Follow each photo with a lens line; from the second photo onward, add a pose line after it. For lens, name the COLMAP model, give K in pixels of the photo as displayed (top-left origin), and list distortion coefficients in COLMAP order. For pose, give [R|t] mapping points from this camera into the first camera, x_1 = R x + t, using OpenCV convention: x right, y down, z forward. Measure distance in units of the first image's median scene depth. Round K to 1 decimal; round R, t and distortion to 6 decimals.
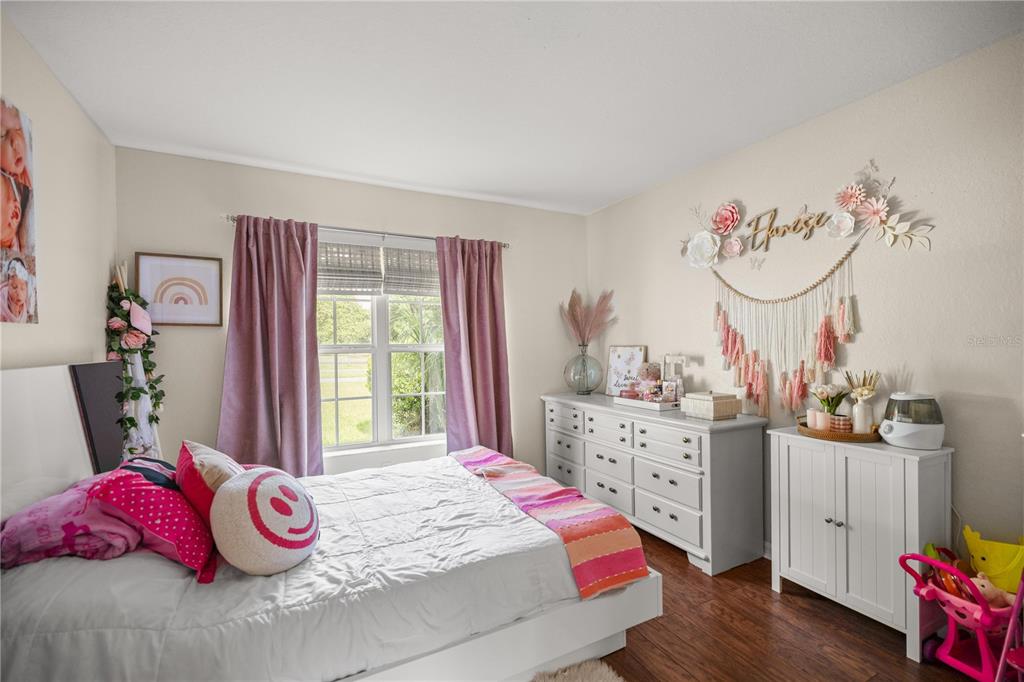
lens RADIAL K [[434.7, 0, 511.5], [0, 434.7, 344.1], [0, 0, 1]] dist [-0.000040, 0.000397]
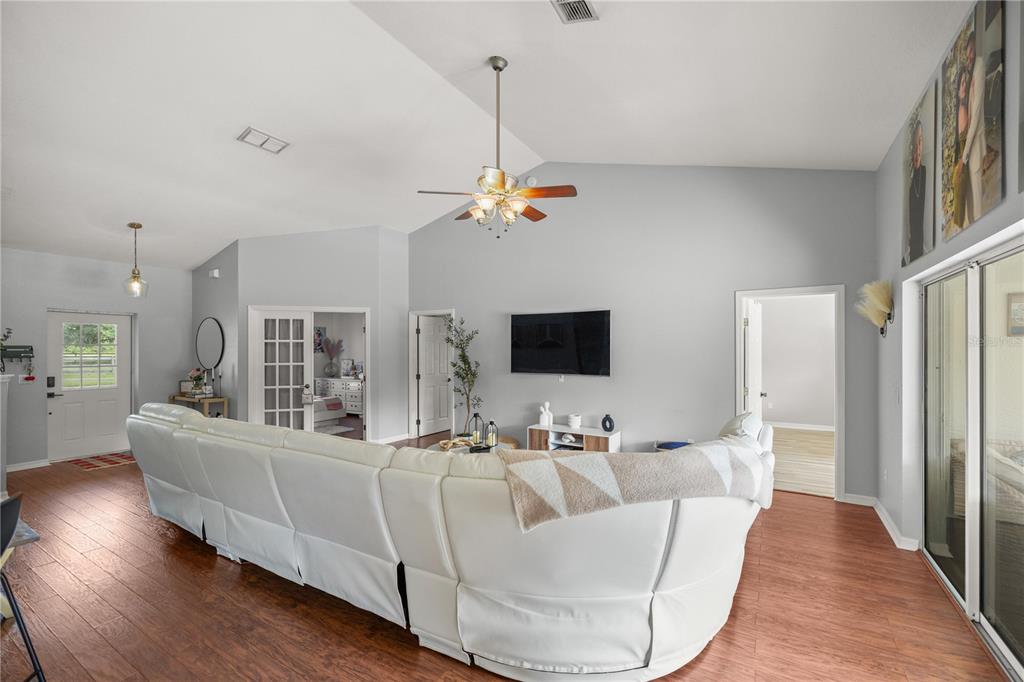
lens RADIAL K [[434.7, 0, 511.0], [0, 434.7, 346.1], [0, 0, 1]] dist [-0.000040, 0.000397]
pose [[0.856273, 0.009527, 0.516435, -0.283132], [-0.002779, 0.999900, -0.013837, -0.045496], [-0.516515, 0.010412, 0.856215, -1.955036]]
